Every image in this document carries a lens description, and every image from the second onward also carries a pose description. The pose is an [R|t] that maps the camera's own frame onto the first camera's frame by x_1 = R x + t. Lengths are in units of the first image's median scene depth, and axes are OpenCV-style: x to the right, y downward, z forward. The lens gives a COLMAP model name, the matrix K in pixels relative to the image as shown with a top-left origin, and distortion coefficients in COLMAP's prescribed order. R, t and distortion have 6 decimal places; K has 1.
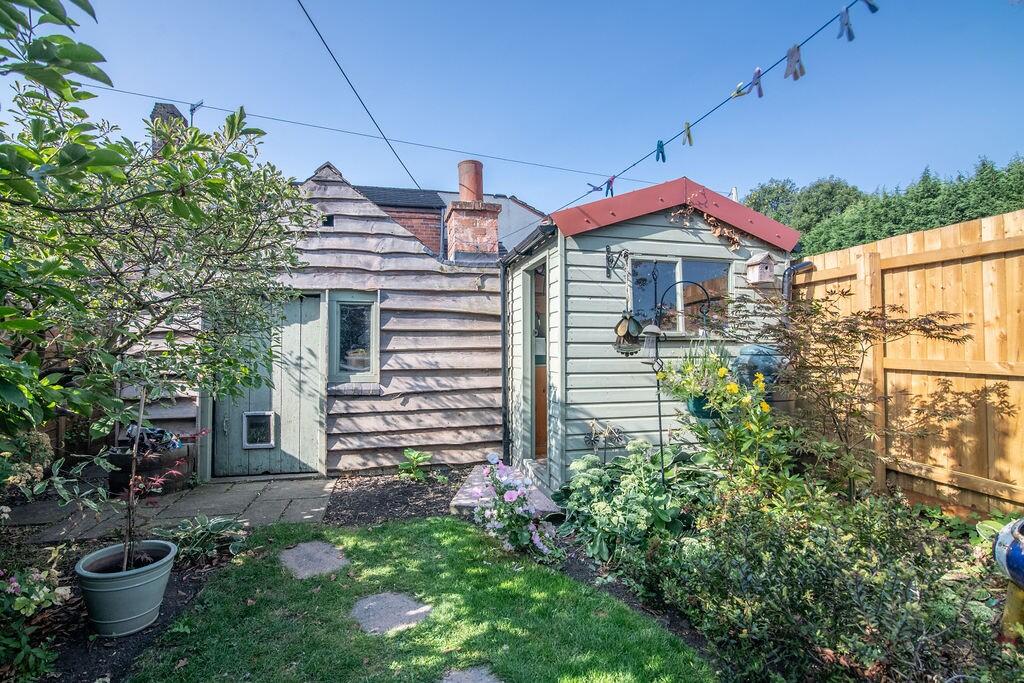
lens RADIAL K [[477.8, 0, 514.0], [0, 477.8, 343.7], [0, 0, 1]] dist [-0.018734, 0.000434]
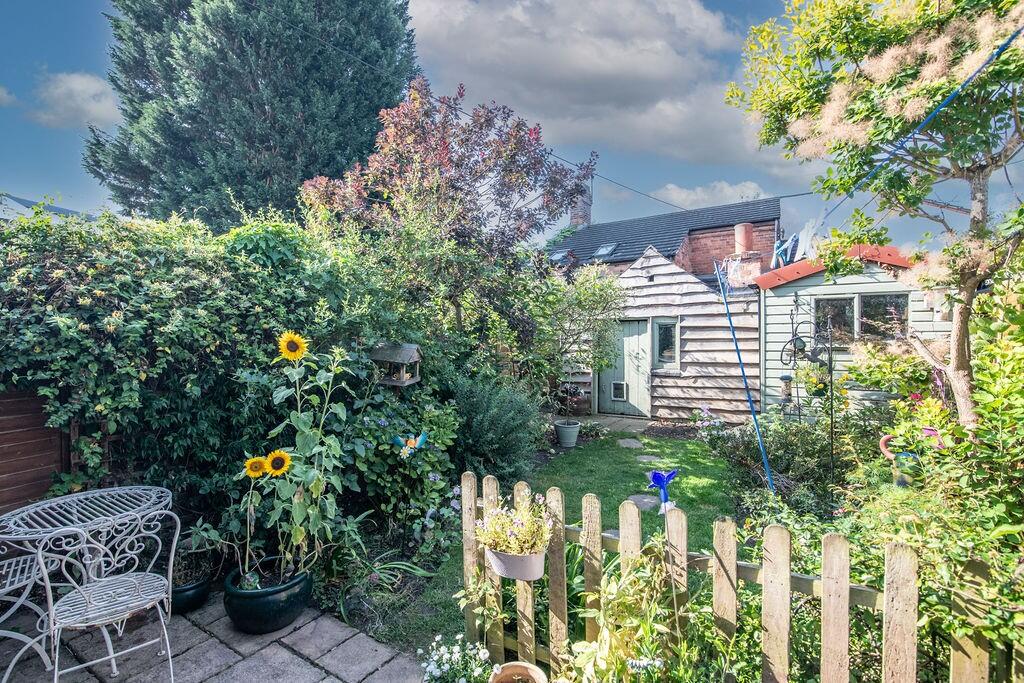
lens RADIAL K [[477.8, 0, 508.2], [0, 477.8, 339.3], [0, 0, 1]] dist [-0.018734, 0.000434]
pose [[0.706385, -0.000423, -0.707828, 0.509154], [0.017685, 0.999698, 0.017052, -0.068421], [0.707607, -0.024563, 0.706179, -0.669178]]
